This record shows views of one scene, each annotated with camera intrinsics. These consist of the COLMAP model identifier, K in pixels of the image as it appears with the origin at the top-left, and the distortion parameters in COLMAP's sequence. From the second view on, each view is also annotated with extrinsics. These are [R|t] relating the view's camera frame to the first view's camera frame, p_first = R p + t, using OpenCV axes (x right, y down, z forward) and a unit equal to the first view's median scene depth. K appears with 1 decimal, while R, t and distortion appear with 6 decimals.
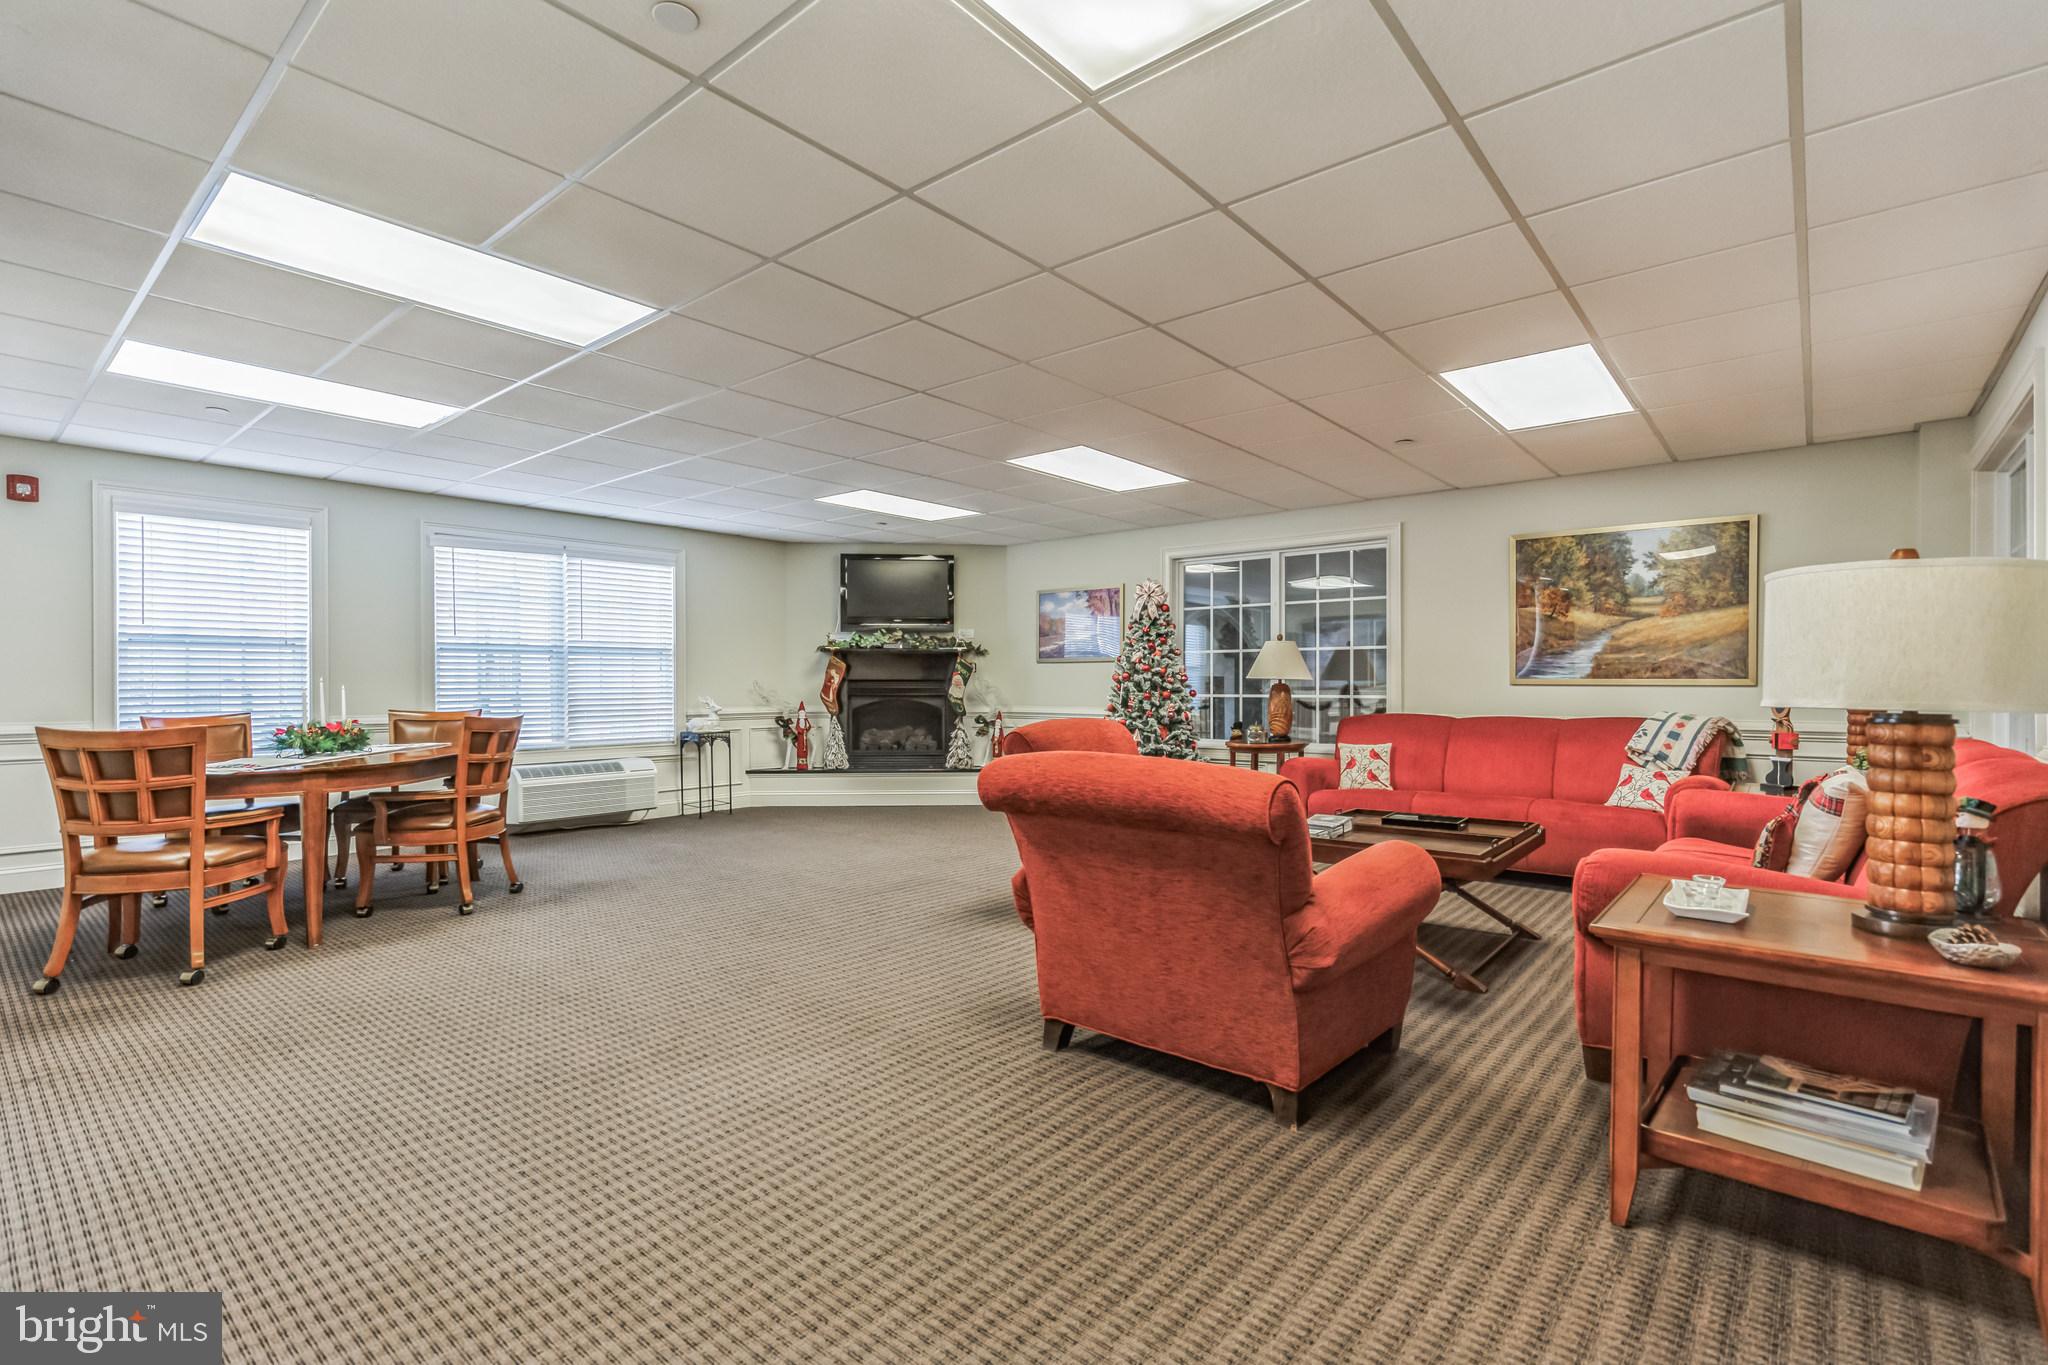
lens RADIAL K [[947.1, 0, 1027.9], [0, 947.1, 683.9], [0, 0, 1]] dist [-0.001710, 0.000832]
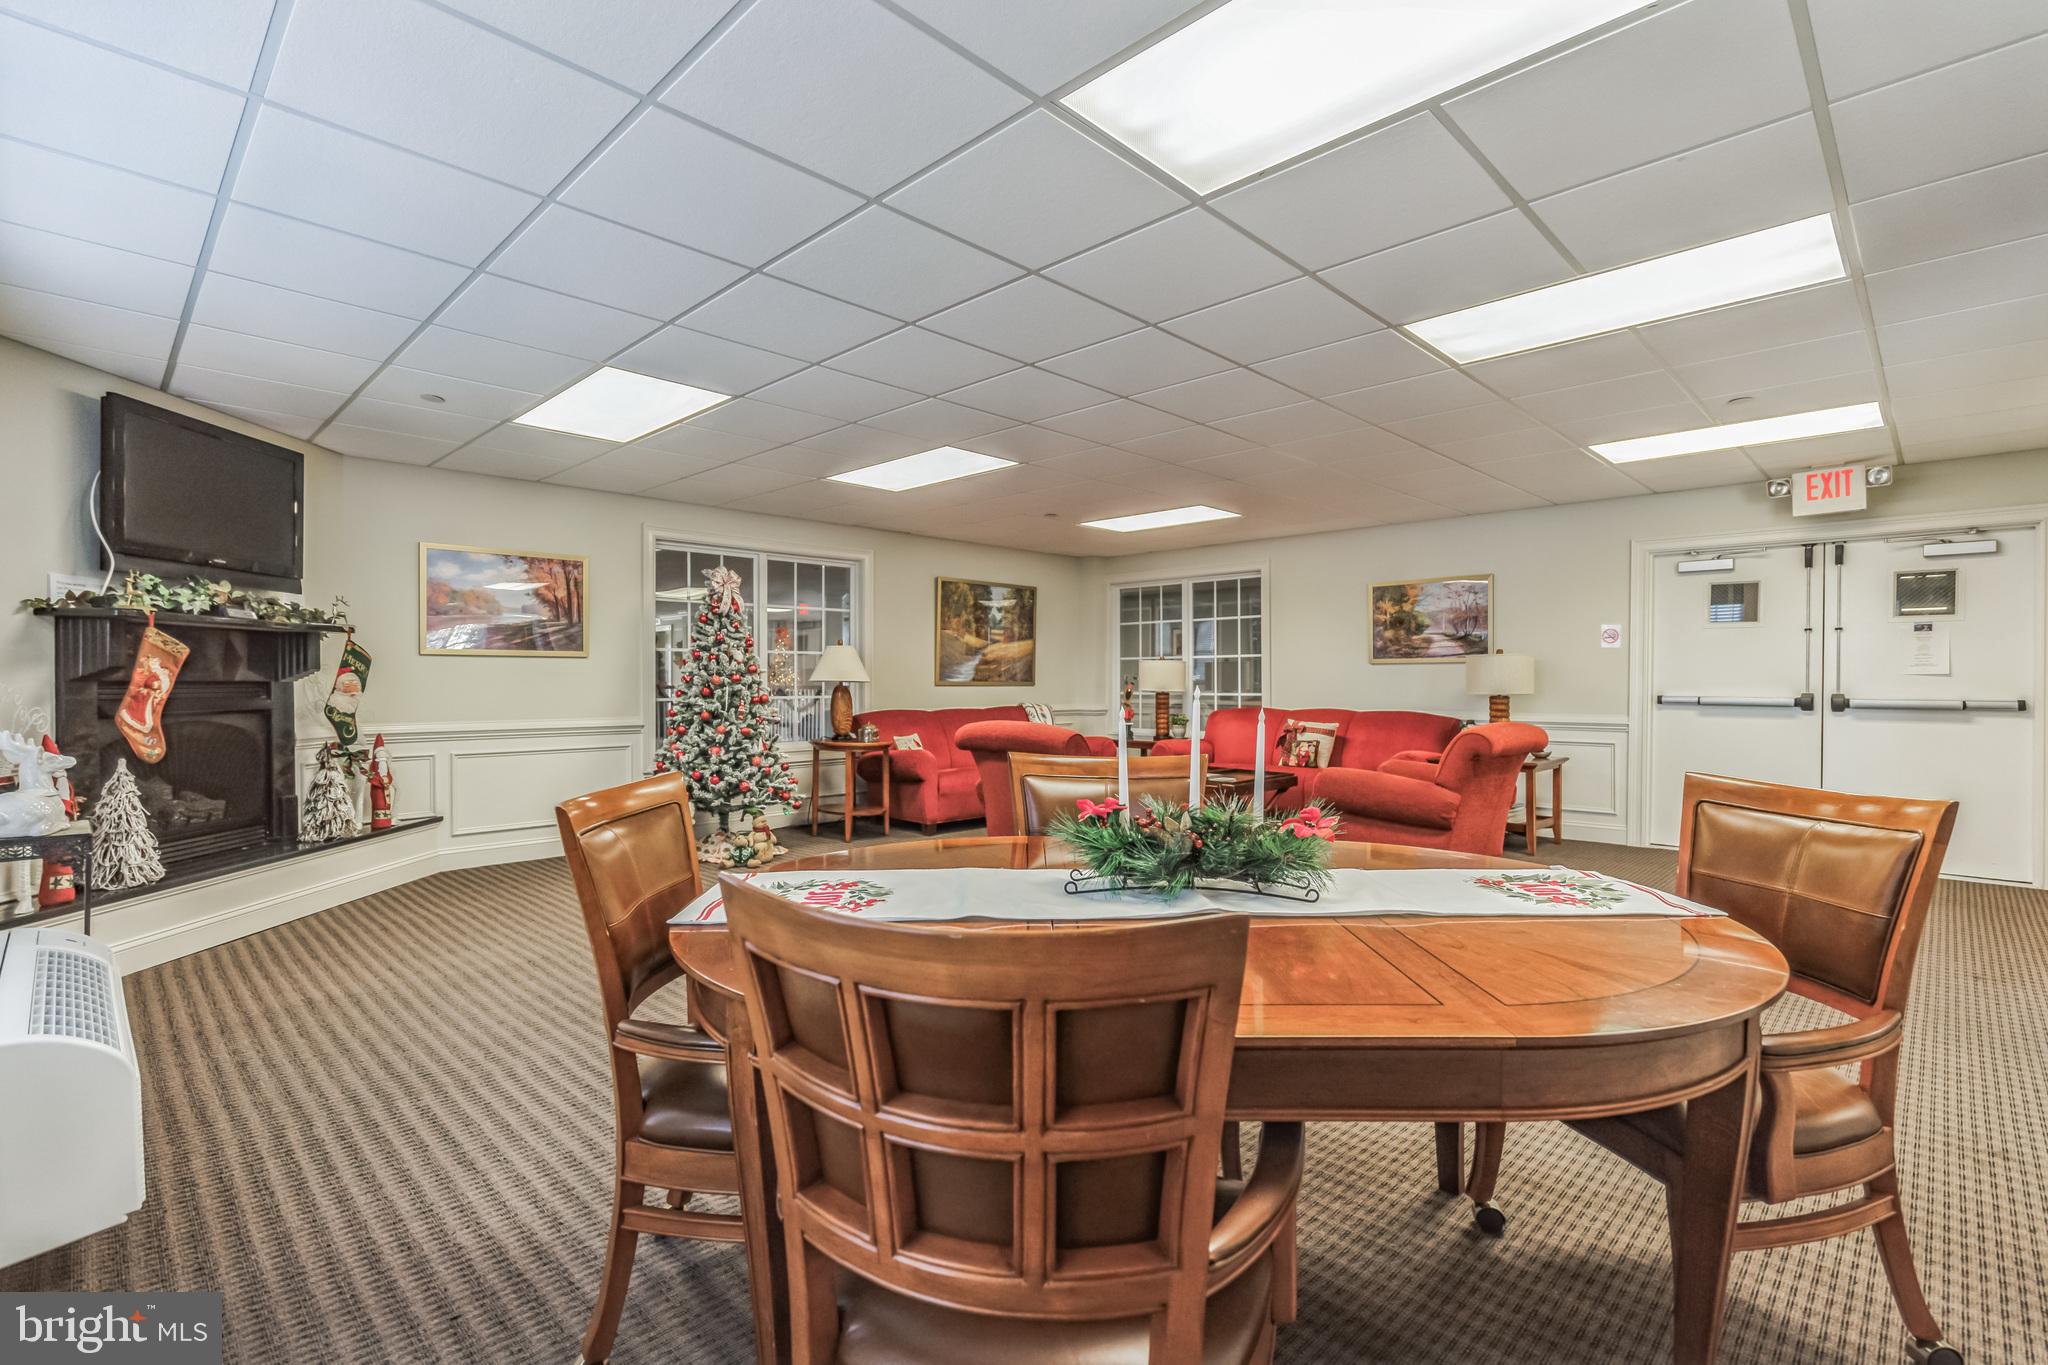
lens RADIAL K [[947.1, 0, 1026.0], [0, 947.1, 687.1], [0, 0, 1]] dist [-0.001710, 0.000832]
pose [[0.090323, -0.003971, 0.995905, -0.767668], [0.004009, 0.999985, 0.003623, -0.002518], [-0.995904, 0.003665, 0.090338, 0.705582]]
